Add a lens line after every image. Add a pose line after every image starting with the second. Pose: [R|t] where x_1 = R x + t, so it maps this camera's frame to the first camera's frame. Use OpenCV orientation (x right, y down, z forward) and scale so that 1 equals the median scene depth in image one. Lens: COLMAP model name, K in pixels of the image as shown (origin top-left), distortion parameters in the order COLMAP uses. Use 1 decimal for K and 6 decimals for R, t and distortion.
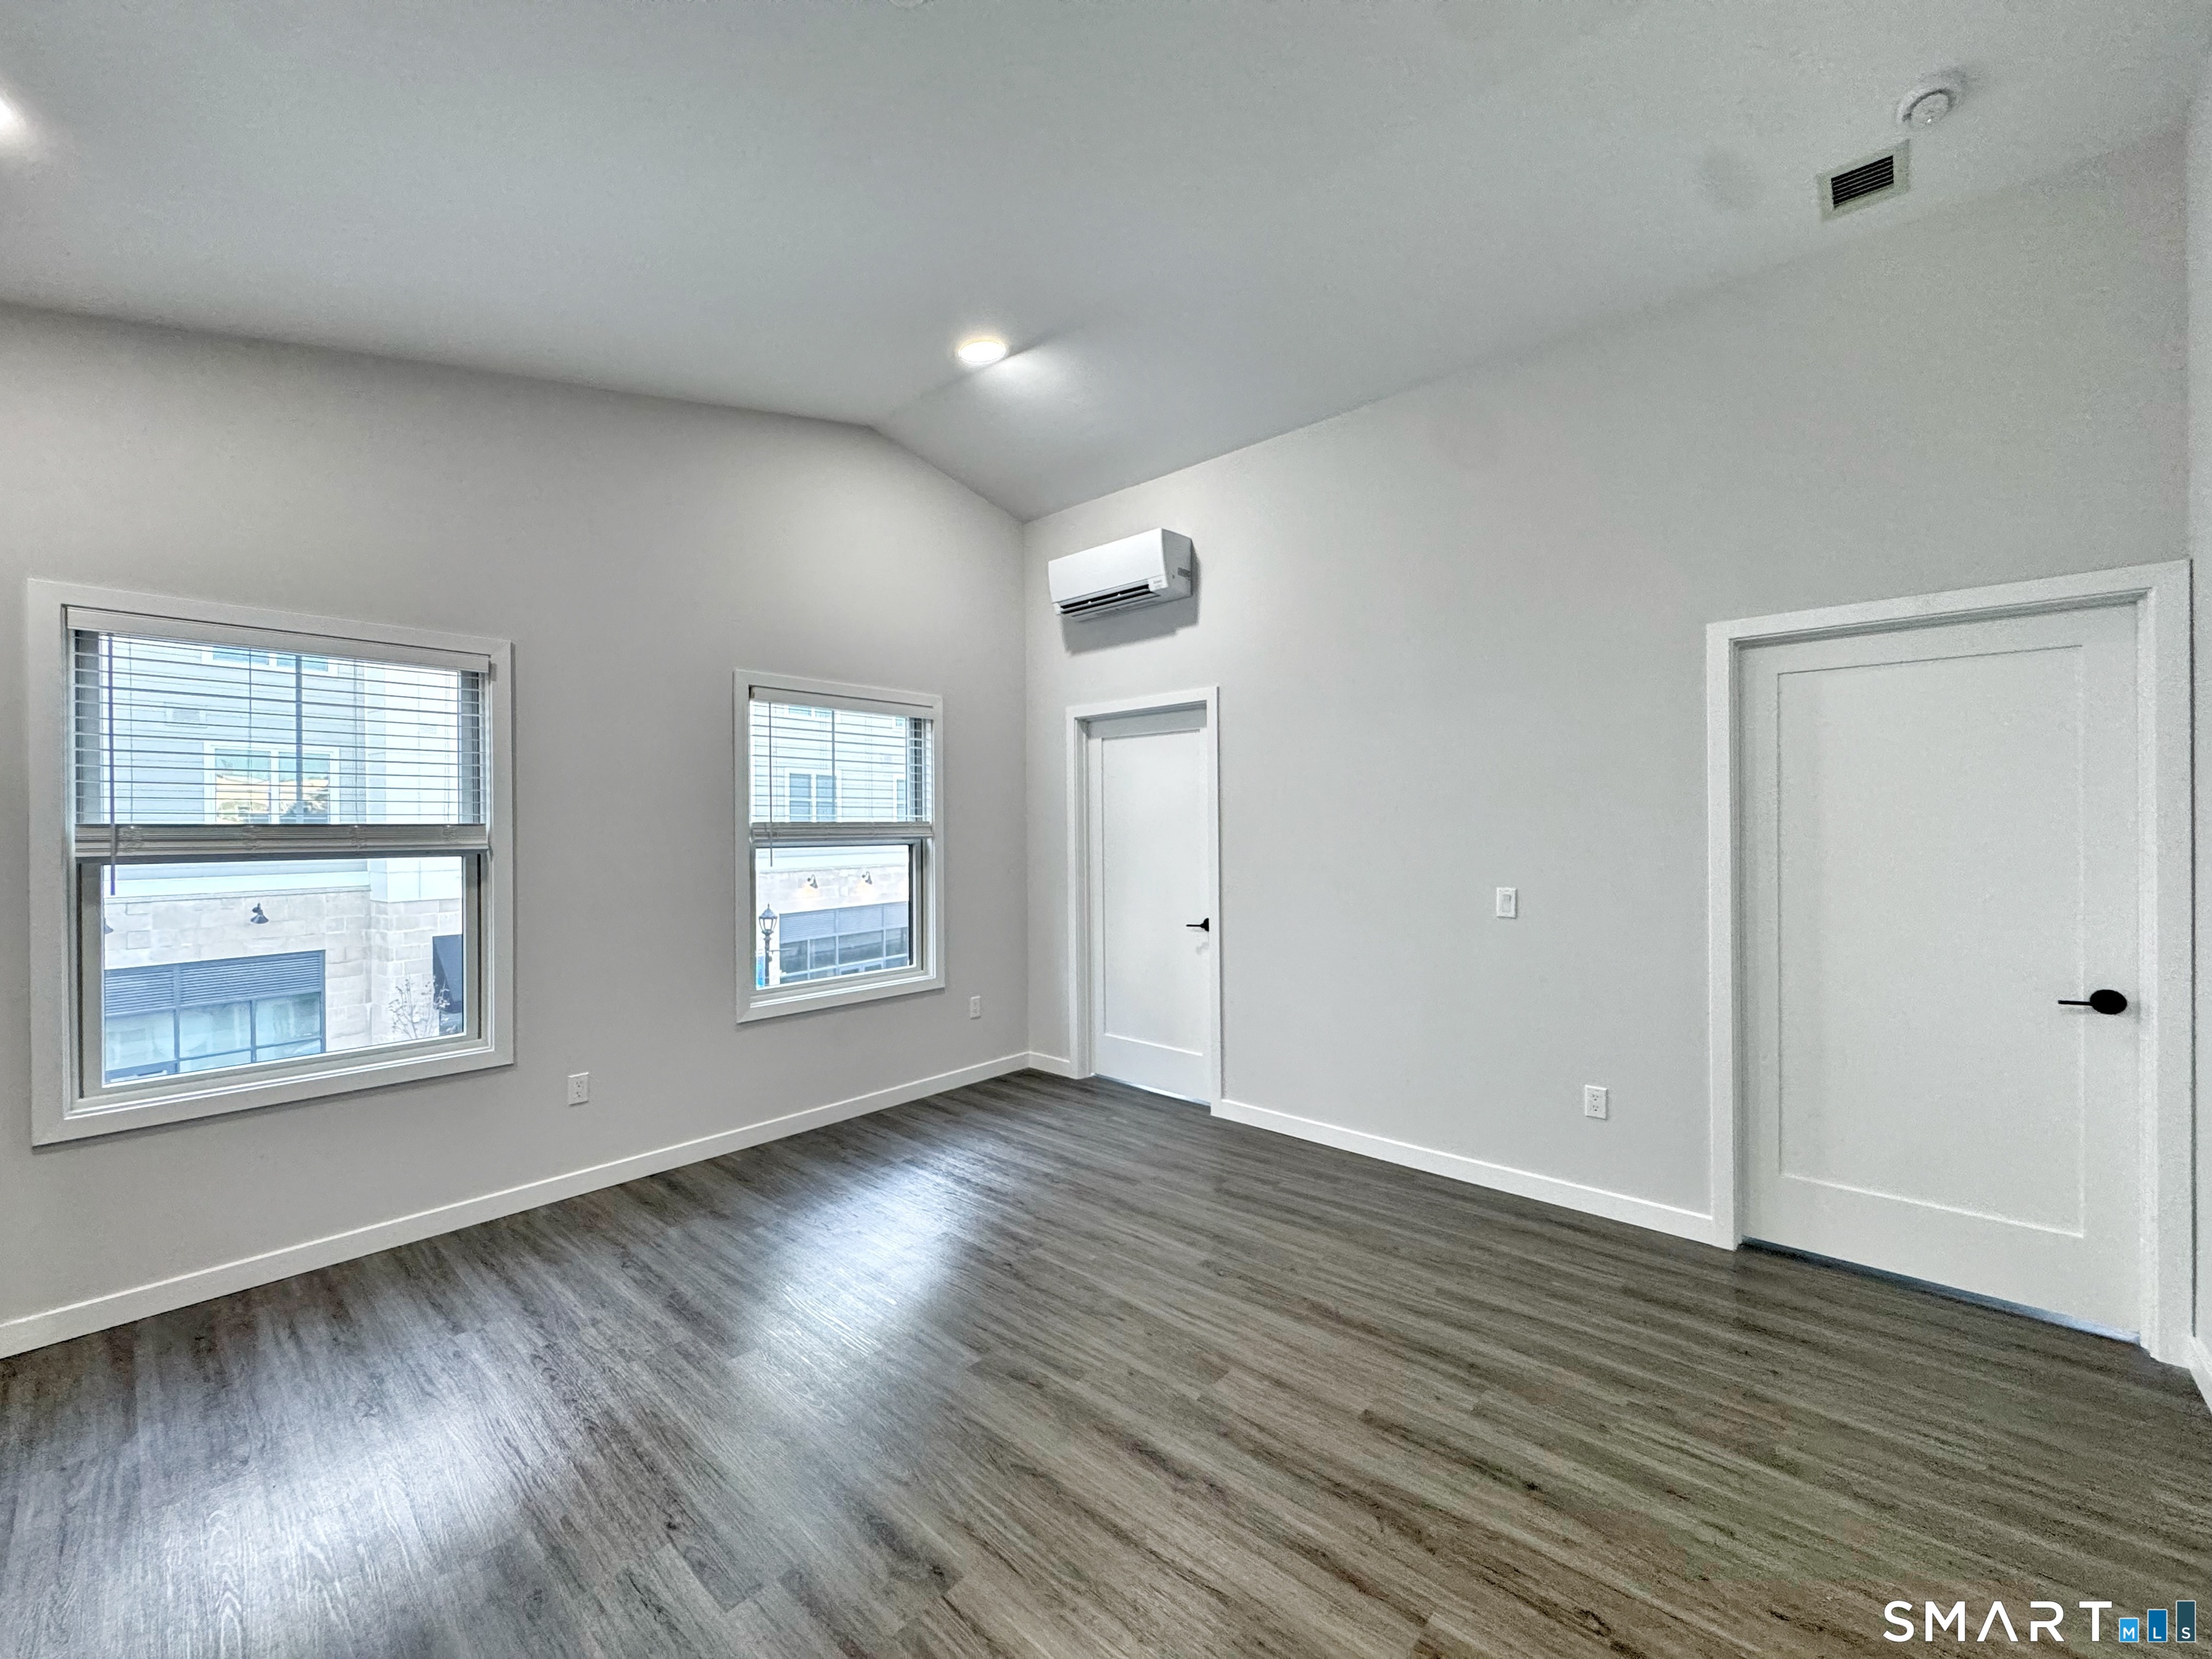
lens RADIAL K [[890.5, 0, 1106.0], [0, 890.5, 829.0], [0, 0, 1]] dist [-0.007109, 0.000356]
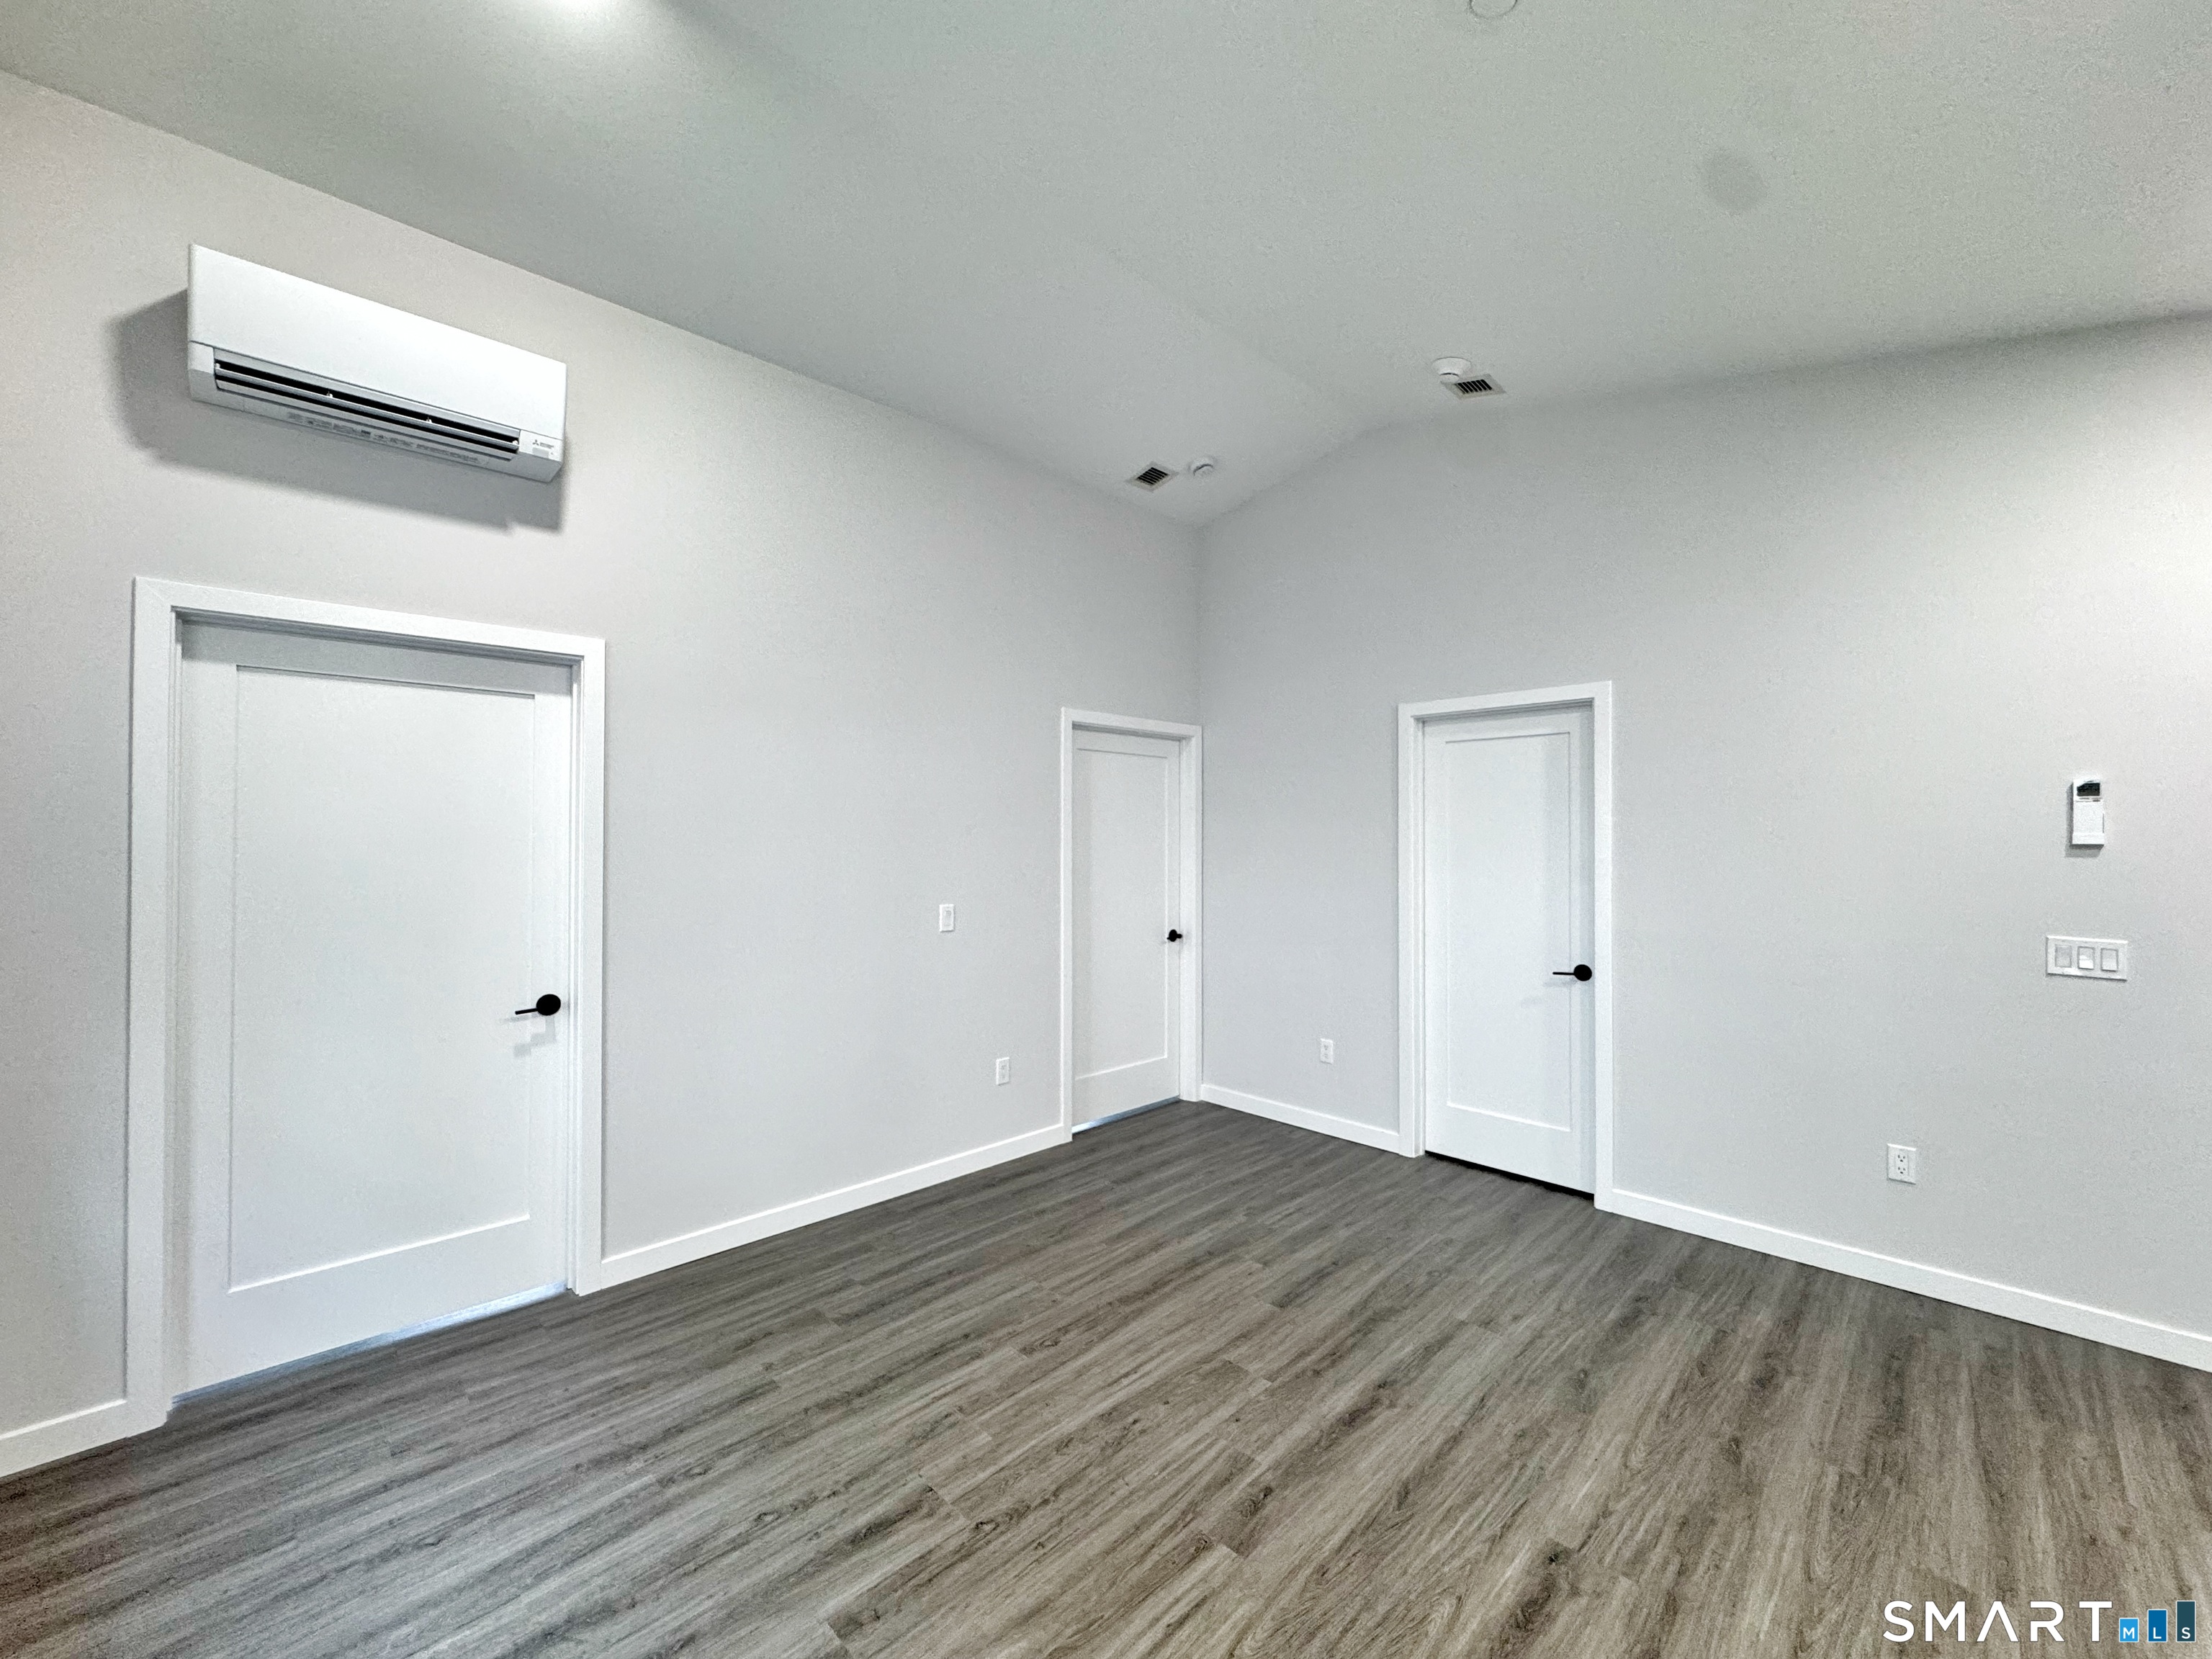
lens RADIAL K [[890.5, 0, 1103.7], [0, 890.5, 828.9], [0, 0, 1]] dist [-0.007109, 0.000356]
pose [[0.057728, 0.019074, 0.998150, -0.770845], [0.001691, 0.999814, -0.019204, -0.008249], [-0.998331, 0.002797, 0.057685, 0.879025]]
